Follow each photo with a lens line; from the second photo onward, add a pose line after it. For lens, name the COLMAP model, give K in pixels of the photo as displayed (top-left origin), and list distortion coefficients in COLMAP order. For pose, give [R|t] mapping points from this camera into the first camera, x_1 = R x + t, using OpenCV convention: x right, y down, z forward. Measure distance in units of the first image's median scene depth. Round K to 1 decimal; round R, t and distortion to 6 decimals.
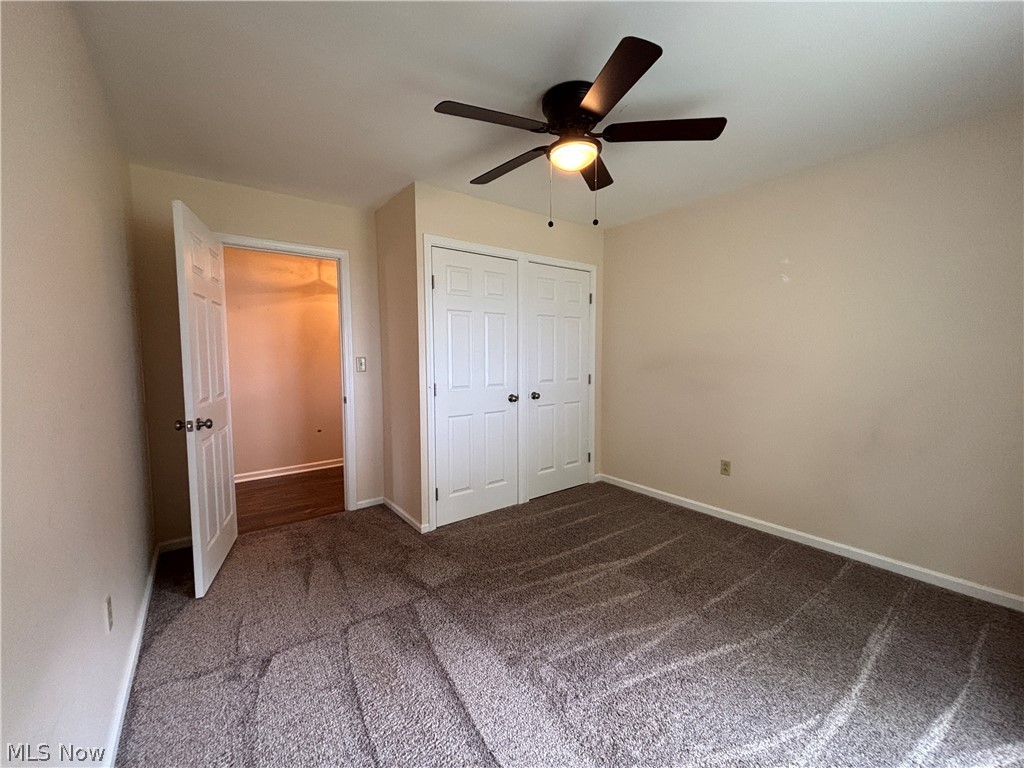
lens RADIAL K [[413.6, 0, 512.0], [0, 413.6, 384.0], [0, 0, 1]] dist [0.002743, -0.000212]
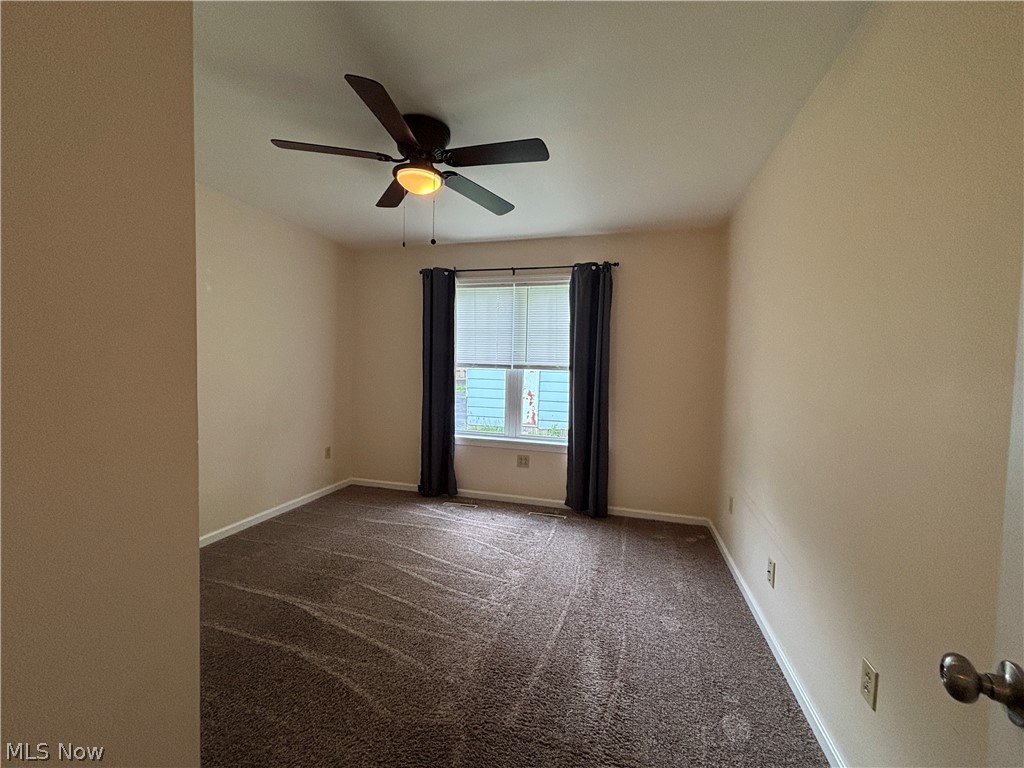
lens RADIAL K [[413.6, 0, 512.0], [0, 413.6, 384.0], [0, 0, 1]] dist [0.002743, -0.000212]
pose [[-0.610376, -0.046608, 0.790740, -0.799967], [0.028978, 0.996285, 0.081091, -0.105792], [-0.791582, 0.072409, -0.606758, 1.380228]]
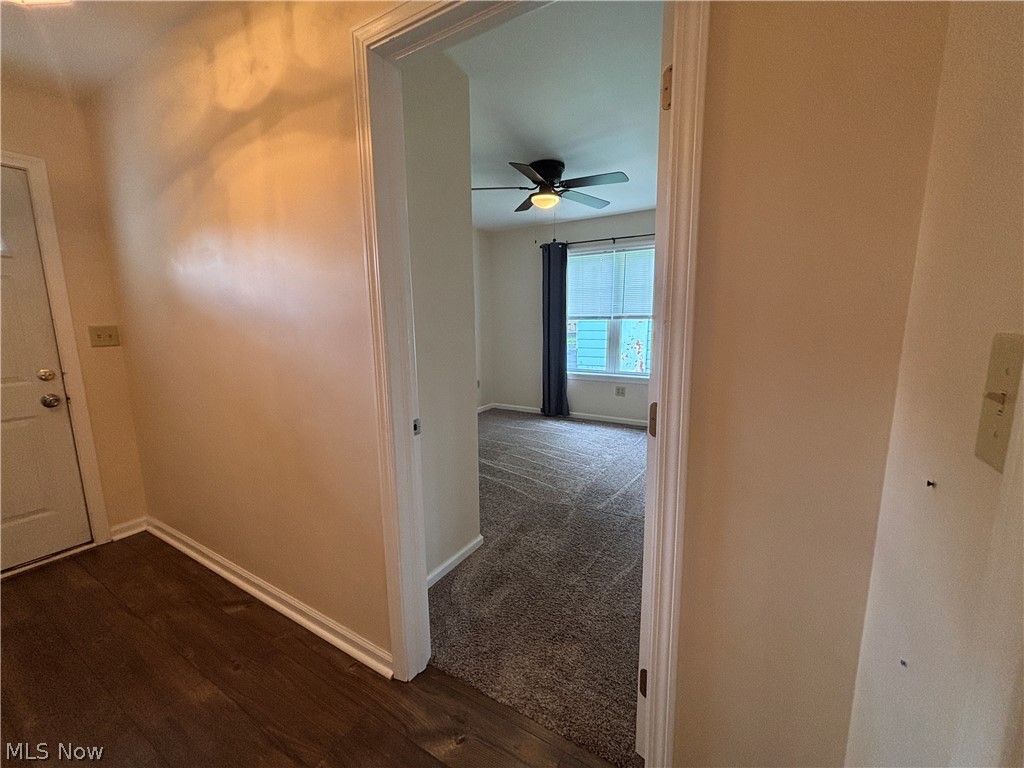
lens RADIAL K [[408.7, 0, 511.2], [0, 408.7, 385.9], [0, 0, 1]] dist [0.053383, -0.000161]
pose [[-0.378712, -0.141423, 0.914646, -1.326636], [0.072707, 0.980656, 0.181734, -0.119887], [-0.922654, 0.135326, -0.361104, 1.690370]]
